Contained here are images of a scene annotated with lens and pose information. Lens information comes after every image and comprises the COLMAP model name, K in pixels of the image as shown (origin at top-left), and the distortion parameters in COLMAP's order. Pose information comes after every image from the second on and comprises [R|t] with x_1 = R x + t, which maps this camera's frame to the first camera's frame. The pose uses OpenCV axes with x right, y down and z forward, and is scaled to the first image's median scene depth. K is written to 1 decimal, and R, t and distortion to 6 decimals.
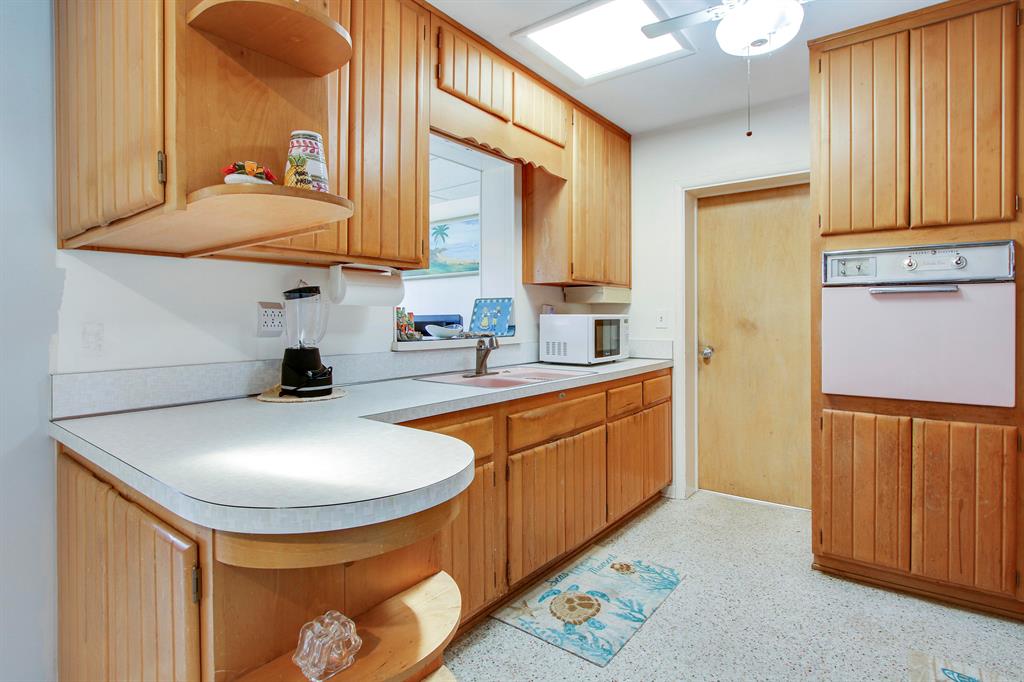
lens RADIAL K [[517.3, 0, 524.3], [0, 517.3, 322.1], [0, 0, 1]] dist [-0.021563, -0.000123]
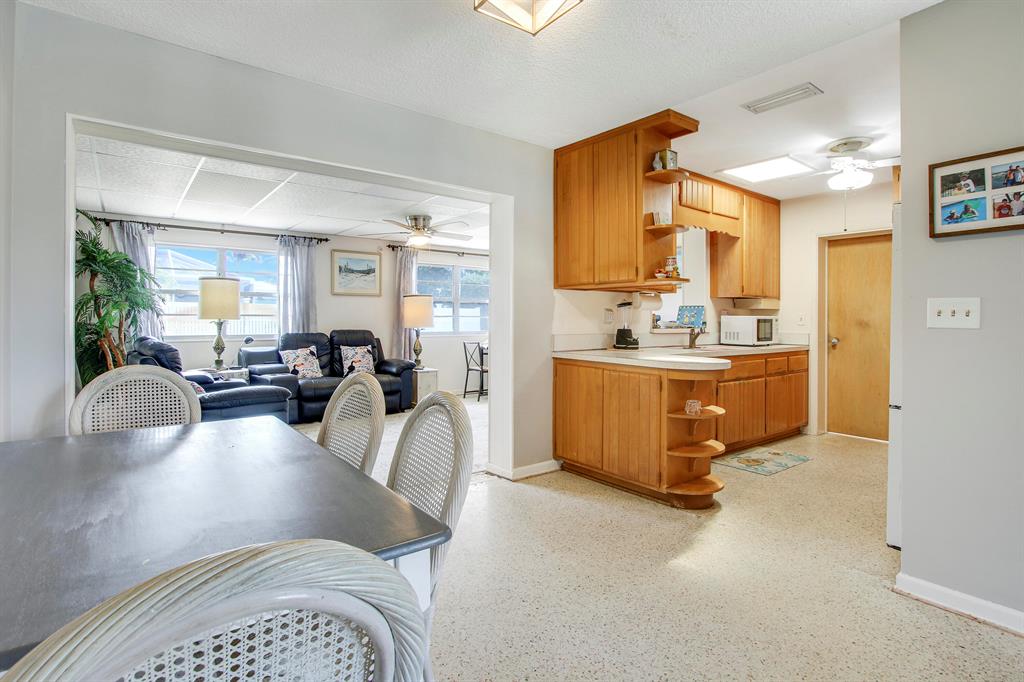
lens RADIAL K [[514.6, 0, 511.5], [0, 514.6, 314.6], [0, 0, 1]] dist [-0.021031, -0.000803]
pose [[0.963518, 0.008678, -0.267504, -0.251548], [-0.013639, 0.999768, -0.016696, 0.025809], [0.267297, 0.019735, 0.963412, -1.100142]]
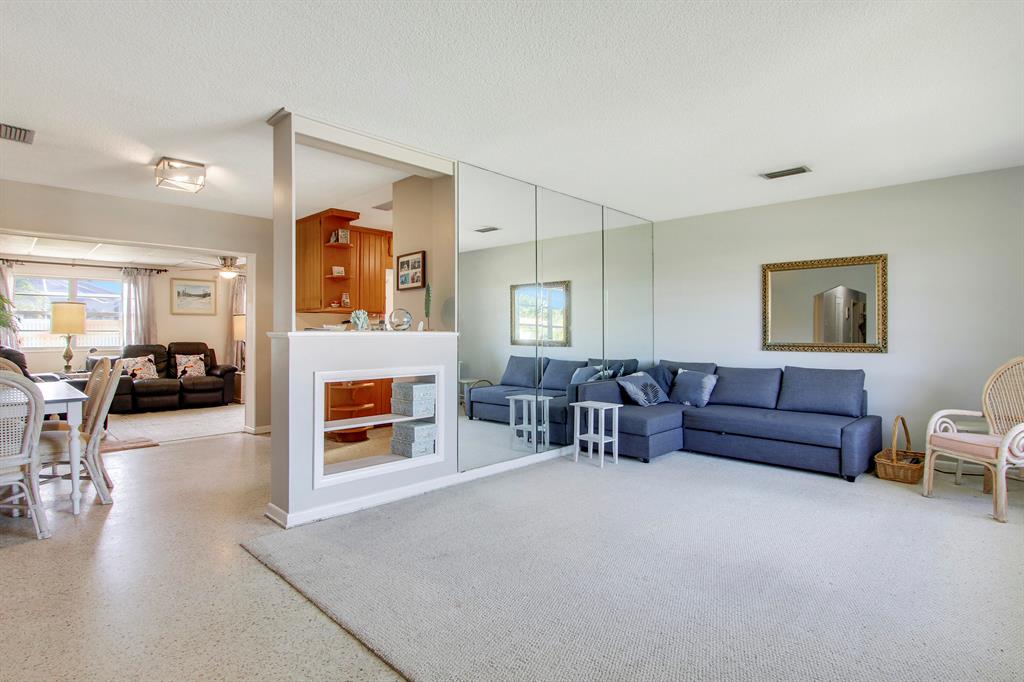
lens RADIAL K [[514.6, 0, 498.2], [0, 514.6, 324.2], [0, 0, 1]] dist [-0.021031, -0.000803]
pose [[0.990088, 0.001577, -0.140439, 0.828646], [-0.005670, 0.999570, -0.028752, 0.040635], [0.140334, 0.029263, 0.989672, -1.851522]]
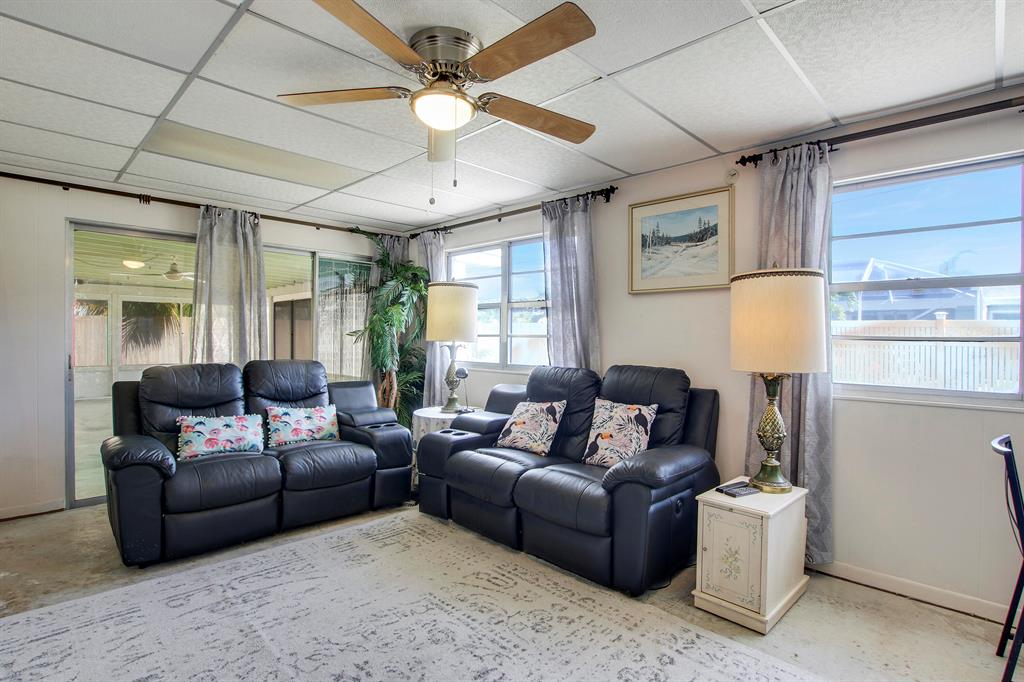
lens RADIAL K [[514.6, 0, 524.4], [0, 514.6, 331.0], [0, 0, 1]] dist [-0.021031, -0.000803]
pose [[-0.129152, -0.001348, -0.991624, -0.519156], [-0.017388, 0.999848, 0.000906, -0.015010], [0.991472, 0.017359, -0.129156, 1.388144]]
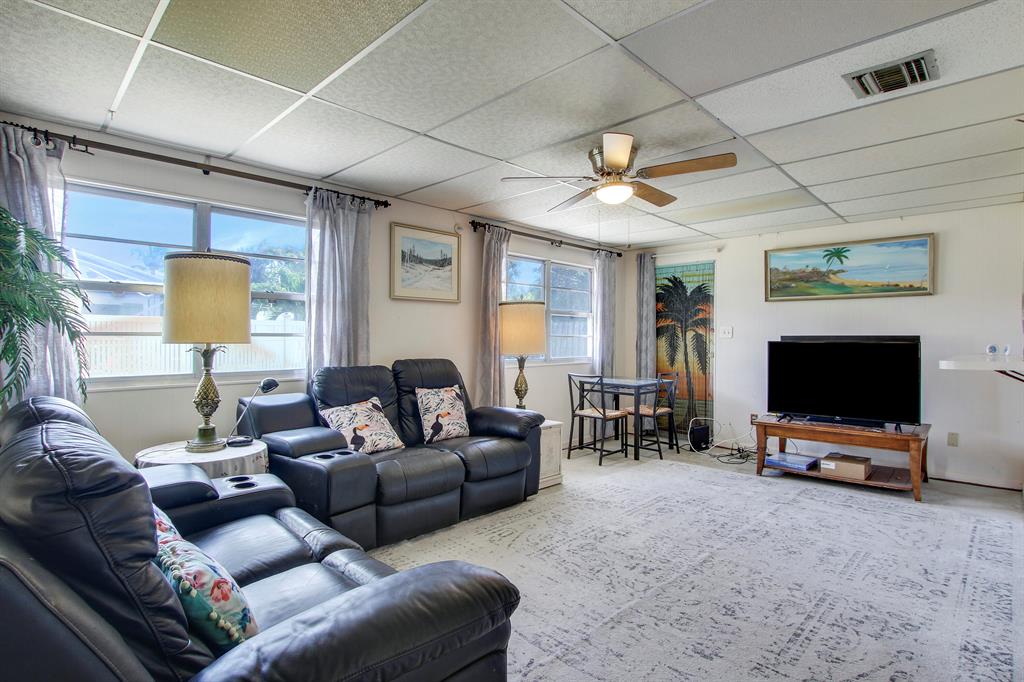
lens RADIAL K [[514.6, 0, 511.4], [0, 514.6, 327.7], [0, 0, 1]] dist [-0.021031, -0.000803]
pose [[0.990563, 0.010923, -0.136622, -1.411489], [-0.014399, 0.999597, -0.024482, 0.008613], [0.136300, 0.026219, 0.990321, -0.178947]]
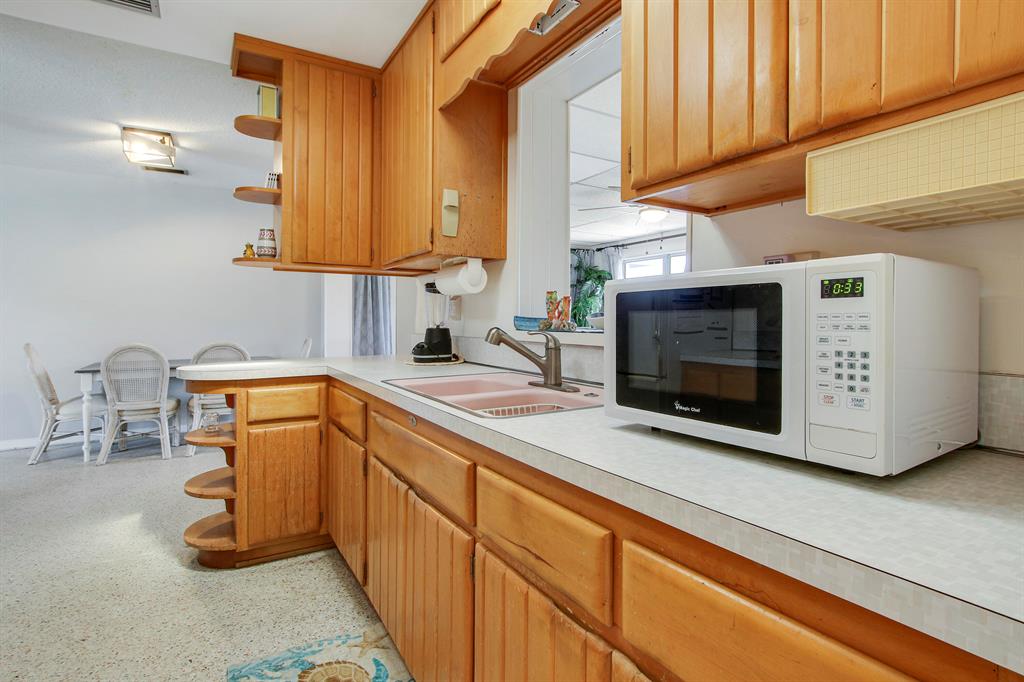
lens RADIAL K [[514.6, 0, 550.6], [0, 514.6, 324.1], [0, 0, 1]] dist [-0.021031, -0.000803]
pose [[-0.338902, 0.013292, -0.940728, 0.638244], [-0.003536, 0.999875, 0.015402, 0.013962], [0.940815, 0.008546, -0.338812, 1.450367]]
